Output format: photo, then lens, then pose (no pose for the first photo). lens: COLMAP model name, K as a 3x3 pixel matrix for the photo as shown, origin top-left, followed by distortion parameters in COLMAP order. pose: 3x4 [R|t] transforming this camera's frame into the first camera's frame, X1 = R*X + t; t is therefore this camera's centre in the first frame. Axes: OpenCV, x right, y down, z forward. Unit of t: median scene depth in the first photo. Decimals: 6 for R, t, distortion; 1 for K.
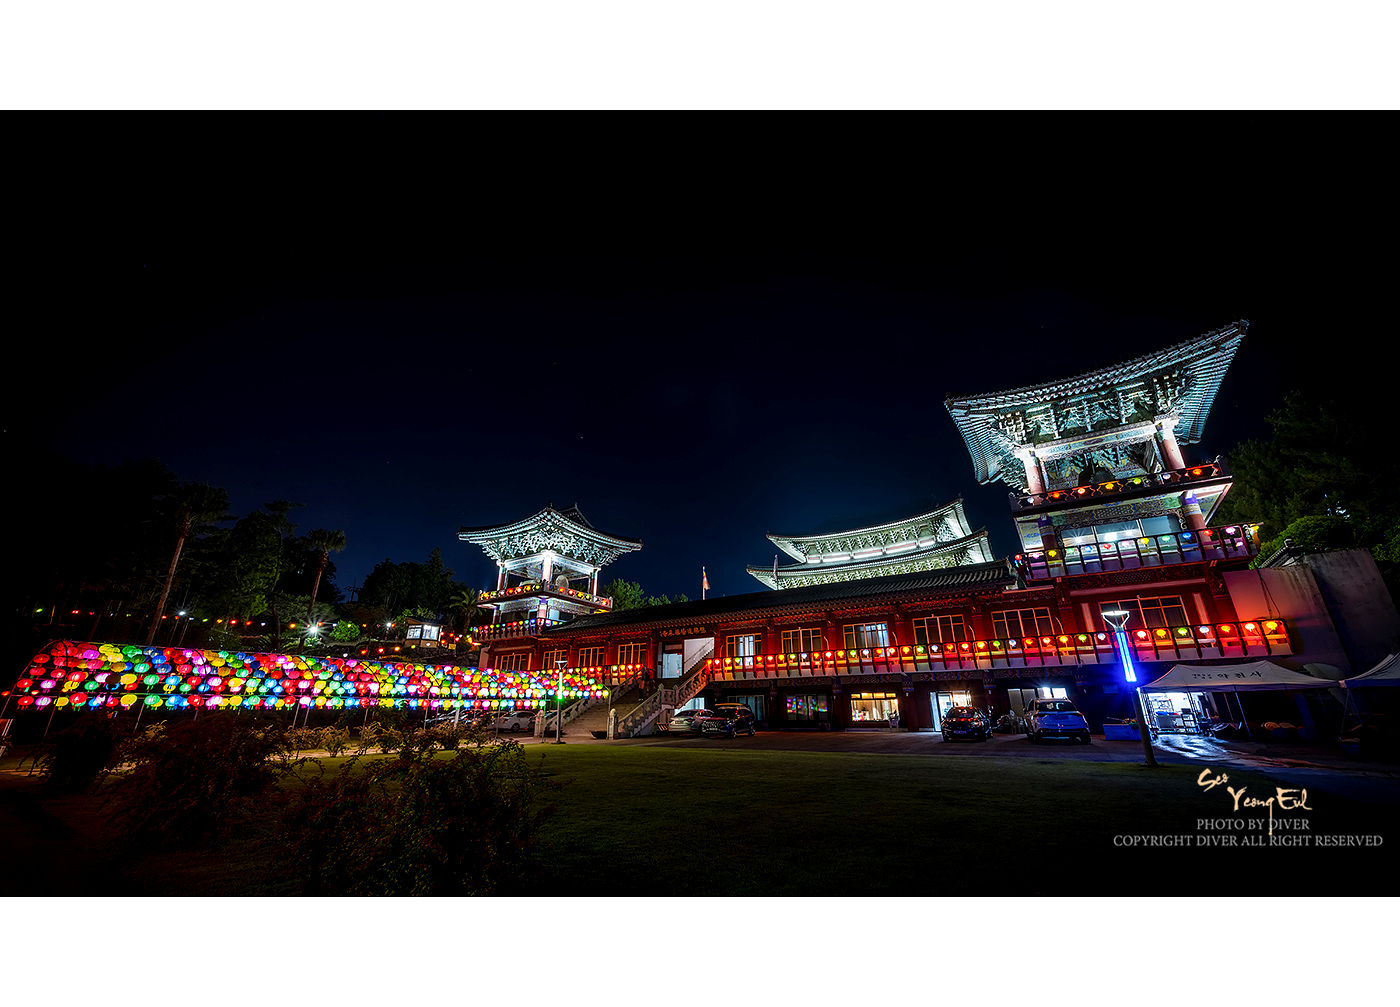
lens RADIAL K [[564.5, 0, 695.7], [0, 564.5, 503.7], [0, 0, 1]] dist [-0.000767, -0.001348]
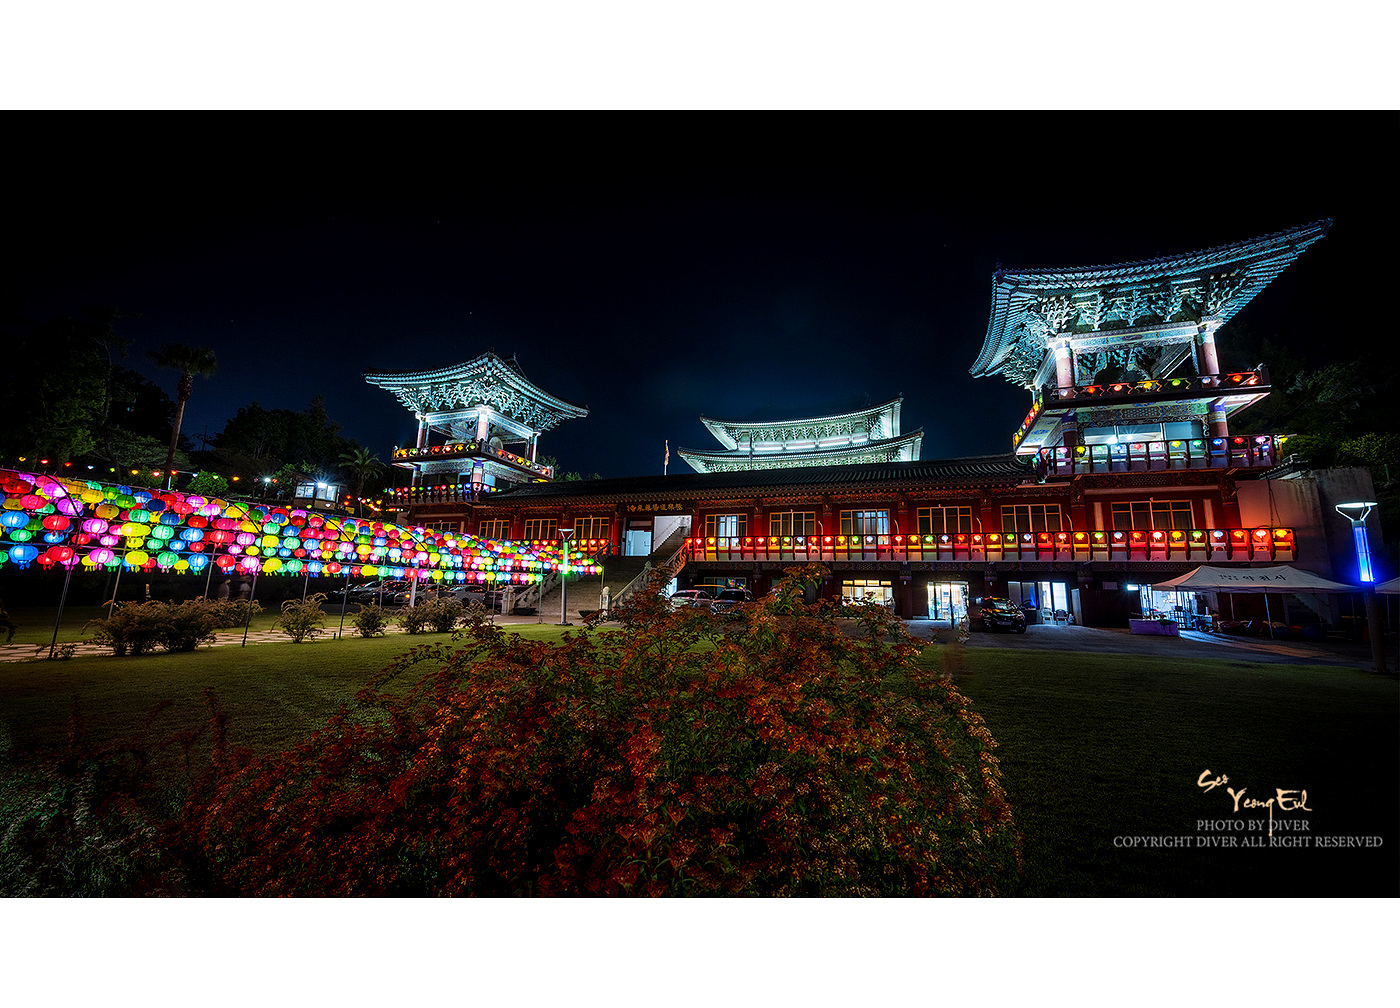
lens RADIAL K [[564.5, 0, 703.3], [0, 564.5, 503.6], [0, 0, 1]] dist [-0.000767, -0.001348]
pose [[0.977668, 0.063633, 0.200290, -0.169999], [-0.102205, 0.976725, 0.188581, 0.056062], [-0.183628, -0.204840, 0.961416, 0.154348]]
